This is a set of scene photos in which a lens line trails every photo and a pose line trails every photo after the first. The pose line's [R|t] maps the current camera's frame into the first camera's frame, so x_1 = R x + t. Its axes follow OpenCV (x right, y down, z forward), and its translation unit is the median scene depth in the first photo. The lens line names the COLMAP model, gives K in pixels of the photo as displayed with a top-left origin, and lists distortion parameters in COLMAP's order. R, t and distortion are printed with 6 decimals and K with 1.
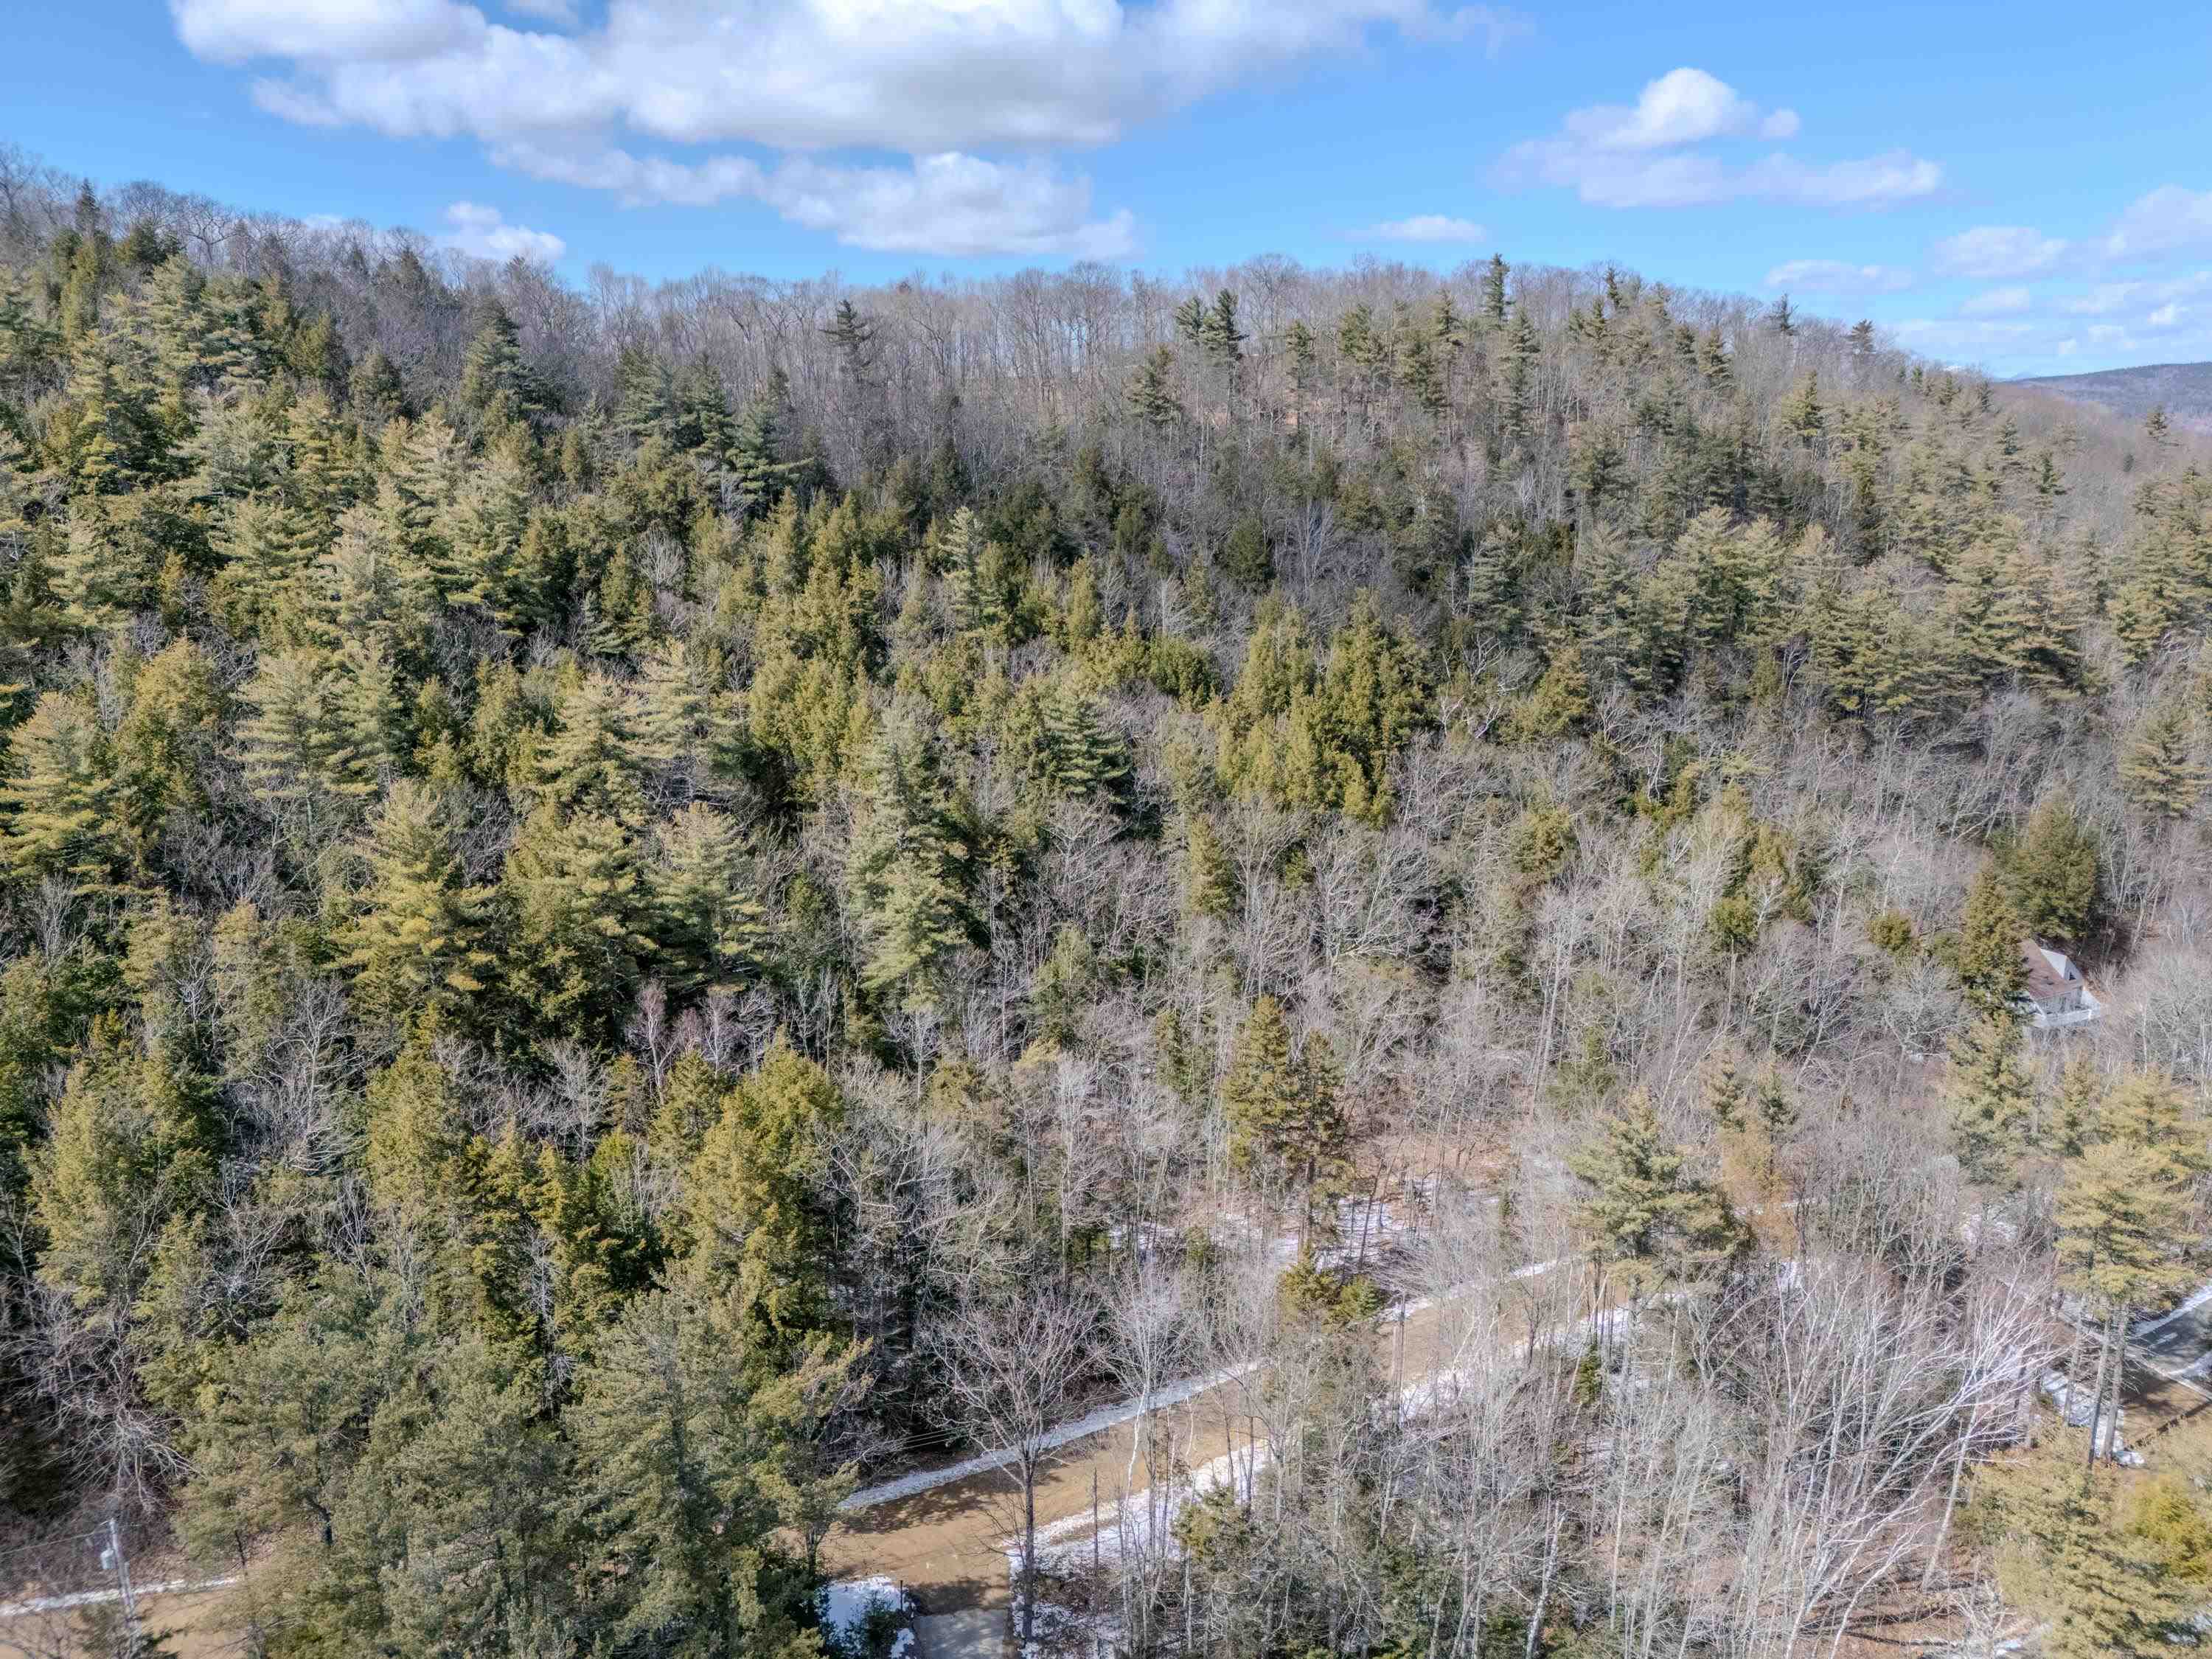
lens RADIAL K [[1653.3, 0, 1100.4], [0, 1653.3, 808.7], [0, 0, 1]] dist [0.081613, -0.076787]
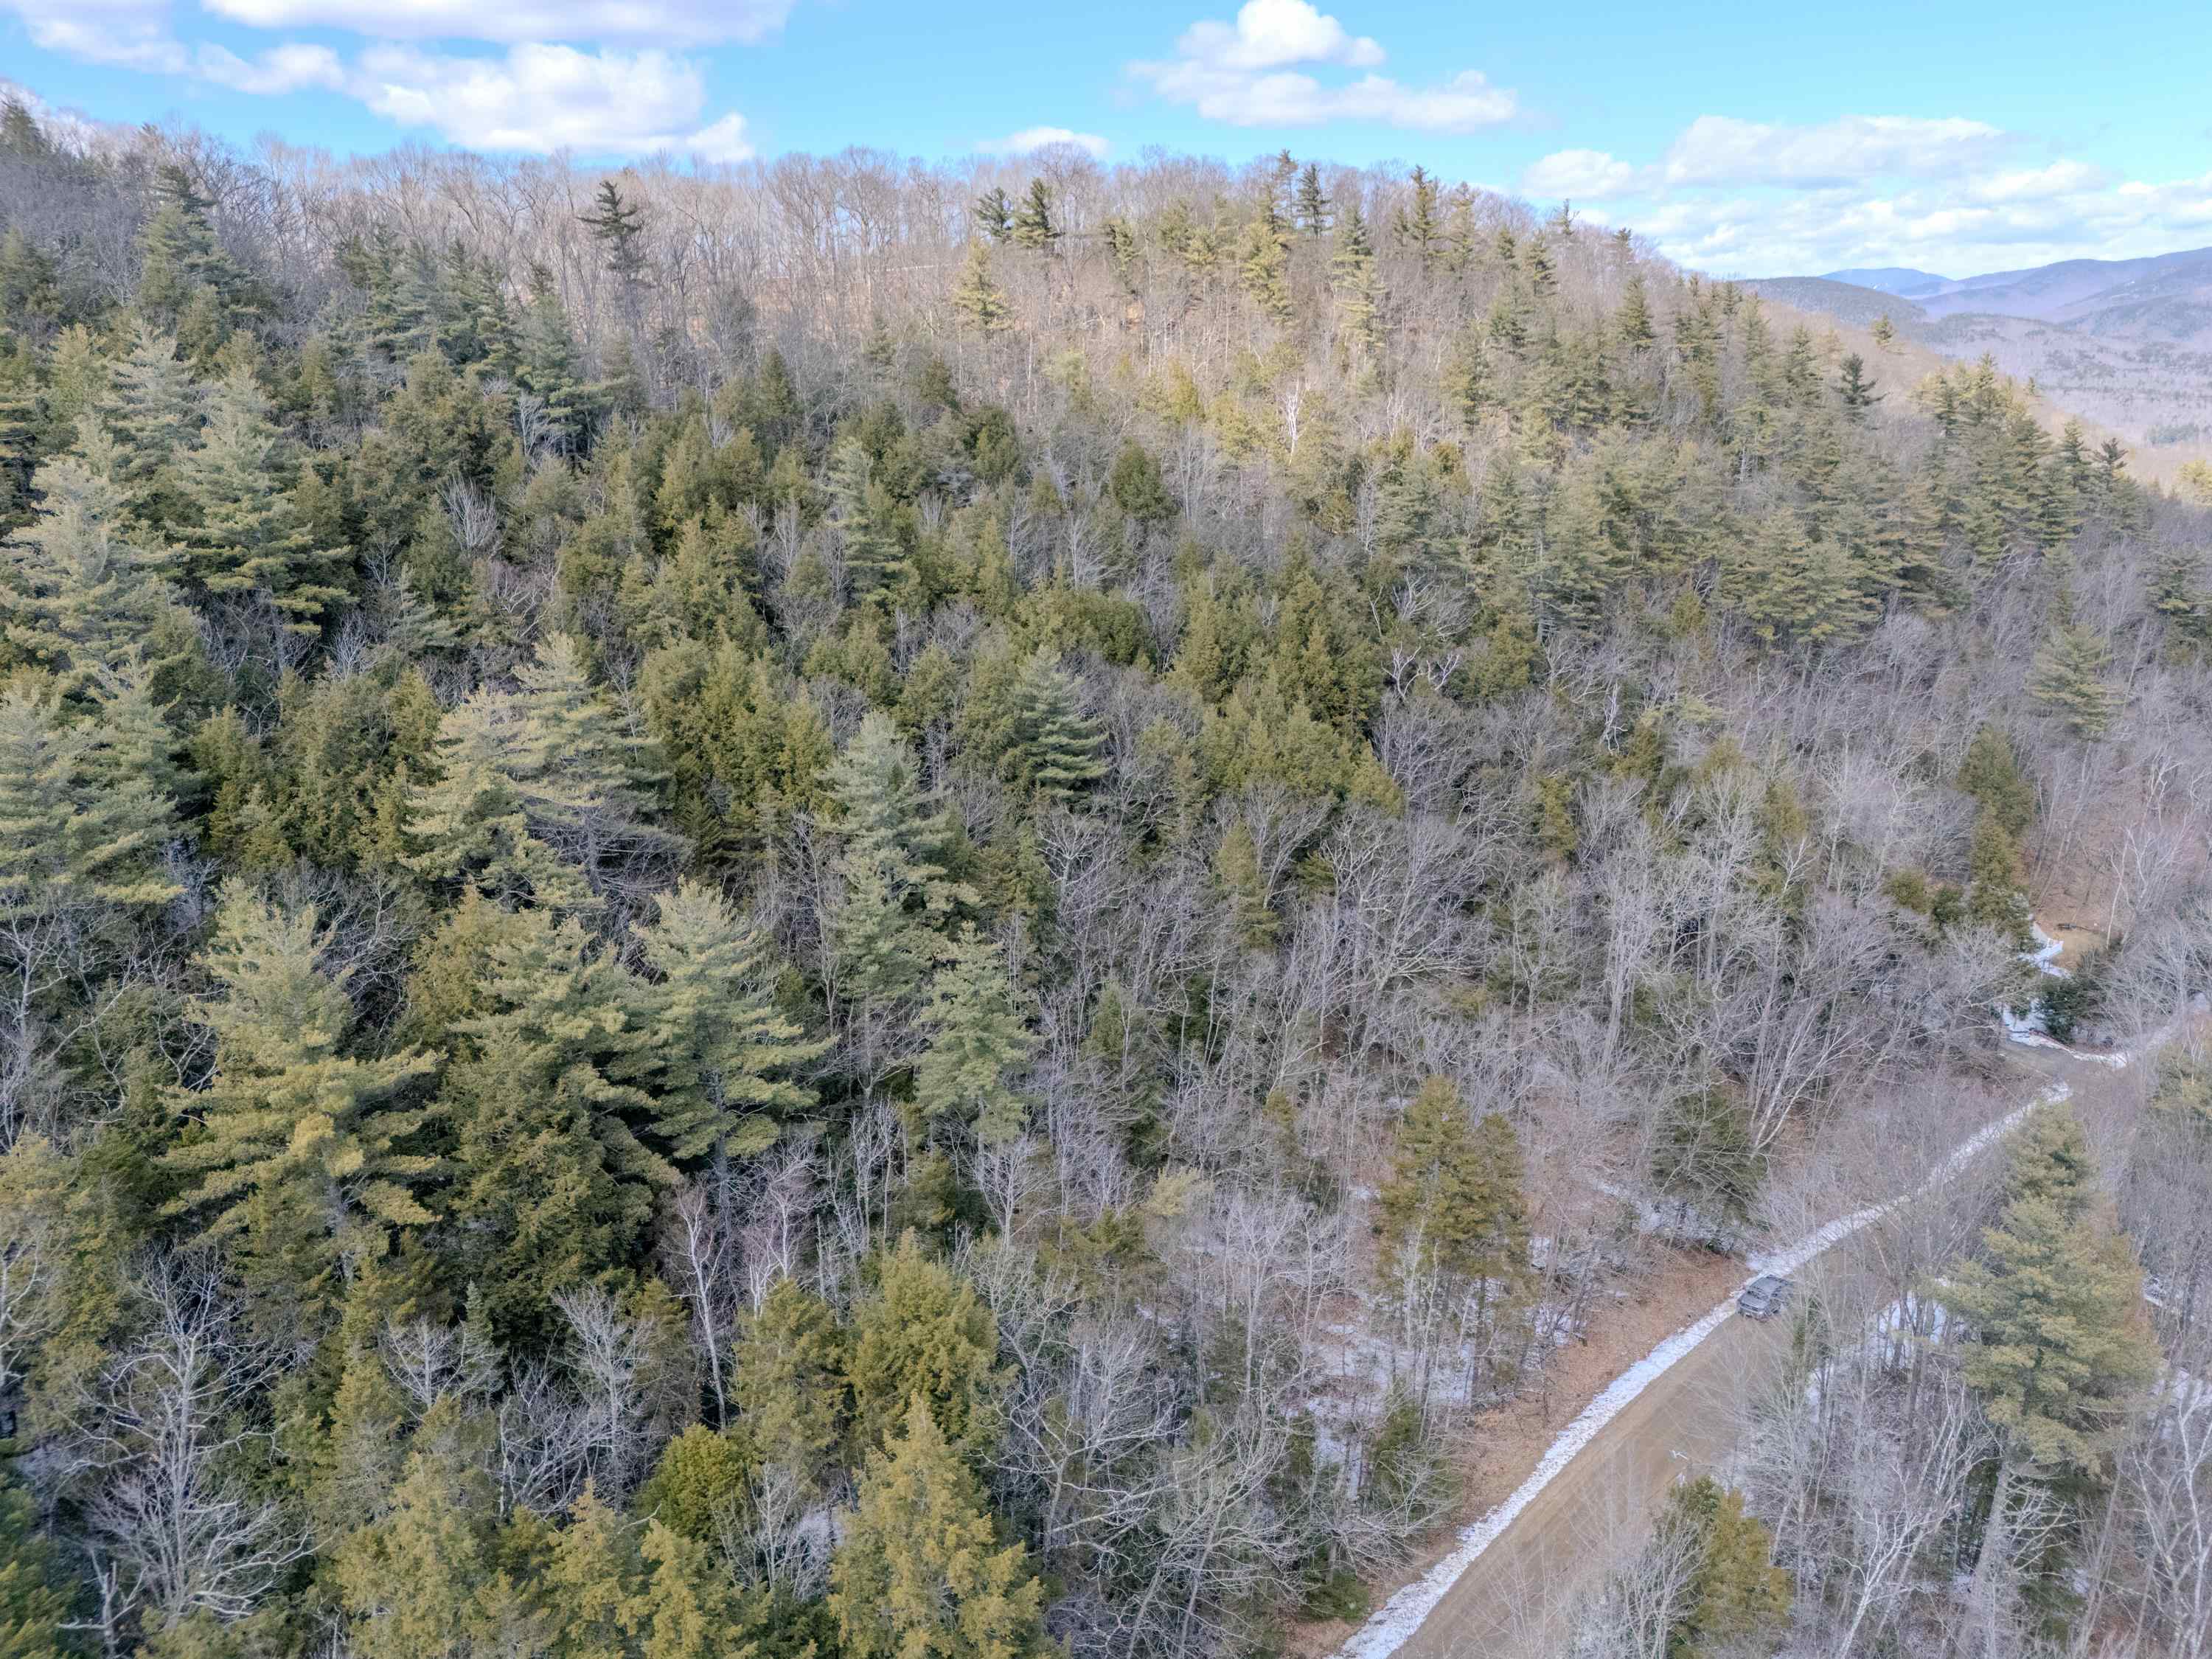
lens RADIAL K [[1653.3, 0, 1100.4], [0, 1653.3, 808.7], [0, 0, 1]] dist [0.081613, -0.076787]
pose [[0.979255, -0.058539, 0.193990, -0.166464], [0.049007, 0.997360, 0.053582, -0.050916], [-0.196615, -0.042963, 0.979539, 0.228109]]
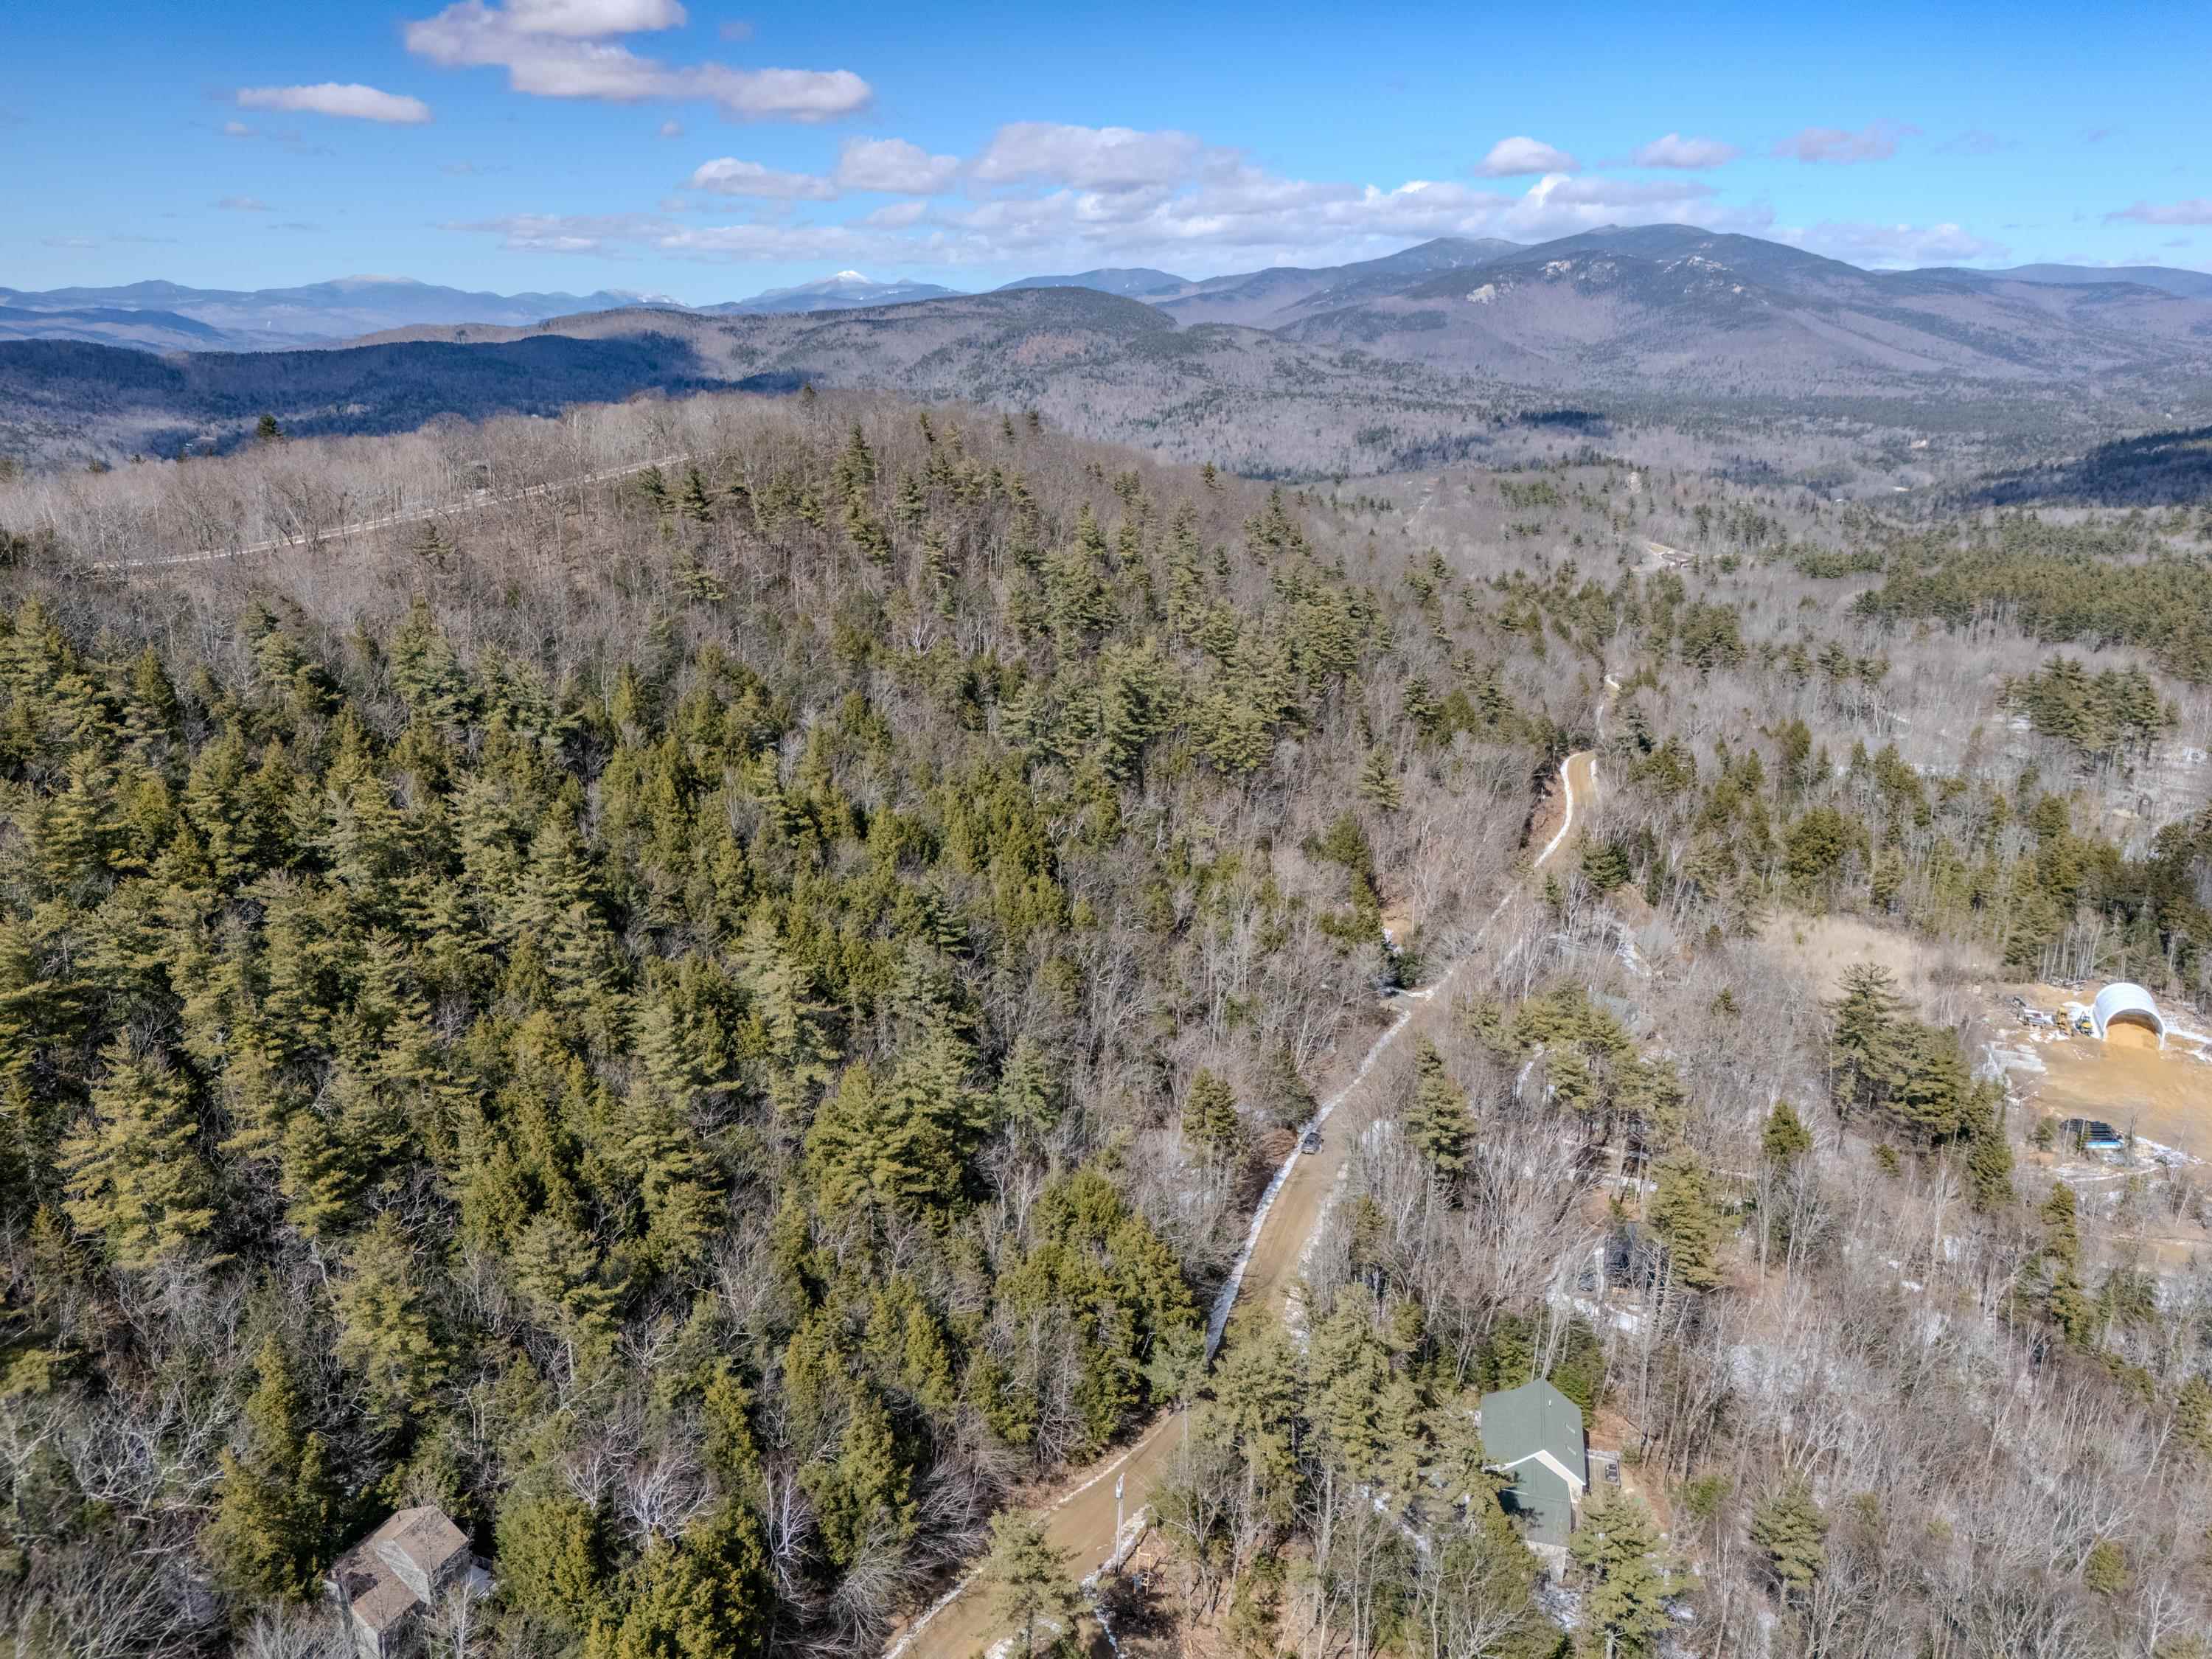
lens RADIAL K [[1653.3, 0, 1100.4], [0, 1653.3, 808.7], [0, 0, 1]] dist [0.081613, -0.076787]
pose [[0.822731, -0.167388, 0.543226, -0.764377], [0.136934, 0.985879, 0.096395, -0.293183], [-0.551691, -0.004921, 0.834034, -0.357250]]
